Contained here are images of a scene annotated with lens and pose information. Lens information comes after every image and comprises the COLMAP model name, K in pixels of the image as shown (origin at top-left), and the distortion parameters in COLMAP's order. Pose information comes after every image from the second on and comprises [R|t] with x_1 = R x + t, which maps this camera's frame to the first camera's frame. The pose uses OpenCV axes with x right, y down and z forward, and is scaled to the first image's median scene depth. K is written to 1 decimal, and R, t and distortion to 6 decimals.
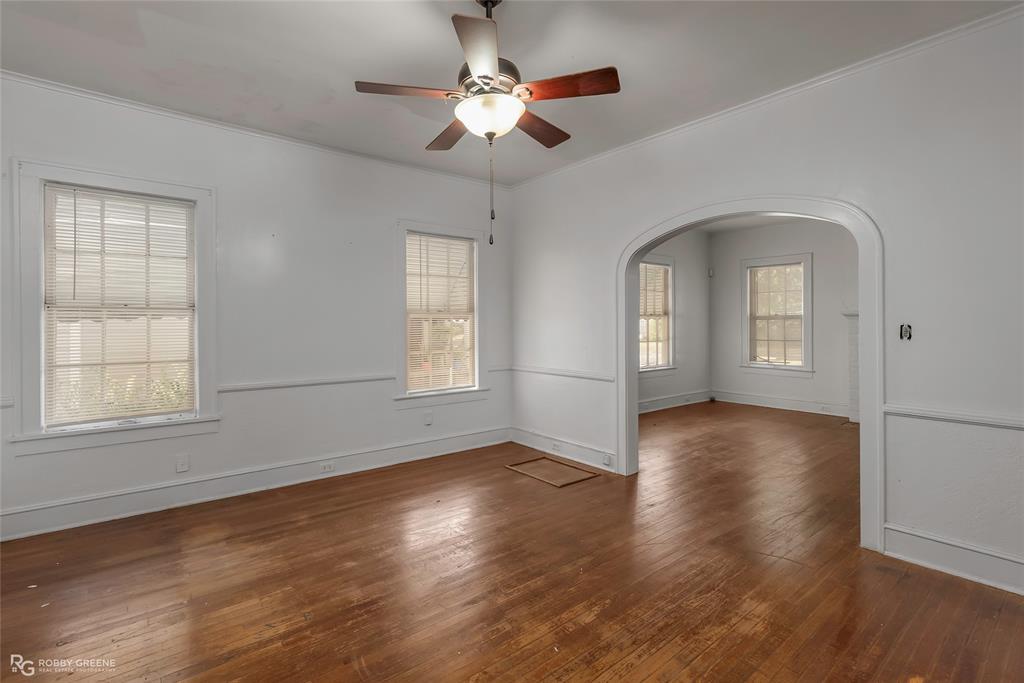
lens RADIAL K [[469.3, 0, 519.4], [0, 469.3, 334.2], [0, 0, 1]] dist [-0.000698, 0.000136]
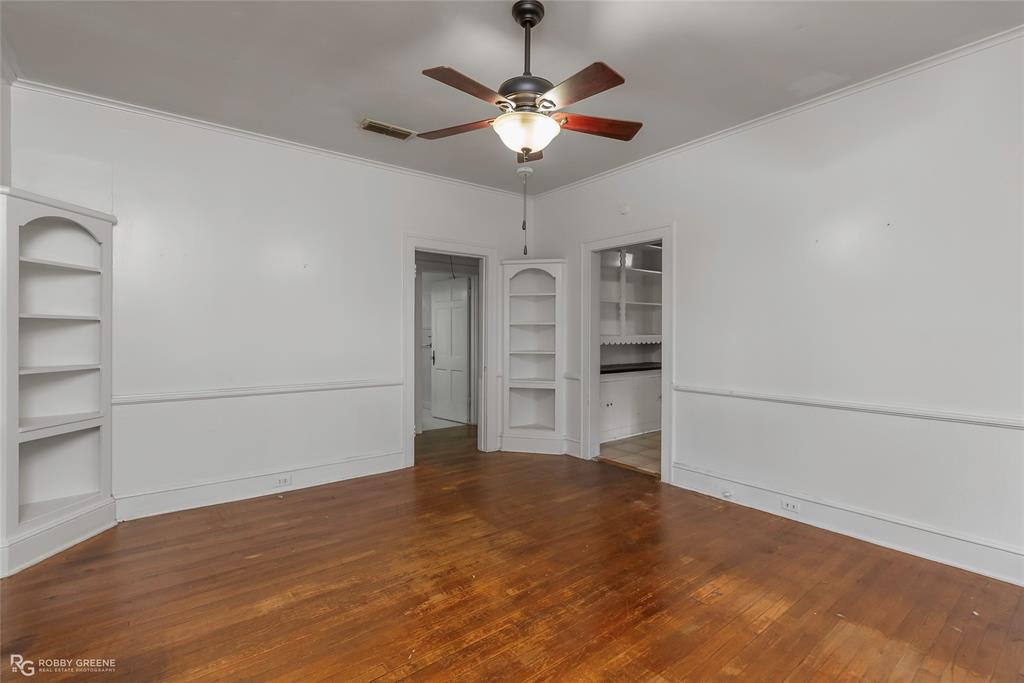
lens RADIAL K [[469.3, 0, 519.4], [0, 469.3, 334.2], [0, 0, 1]] dist [-0.000698, 0.000136]
pose [[-0.999872, -0.000472, 0.015968, -0.063774], [-0.000088, 0.999712, 0.024006, -0.038791], [-0.015975, 0.024002, -0.999584, 2.057620]]
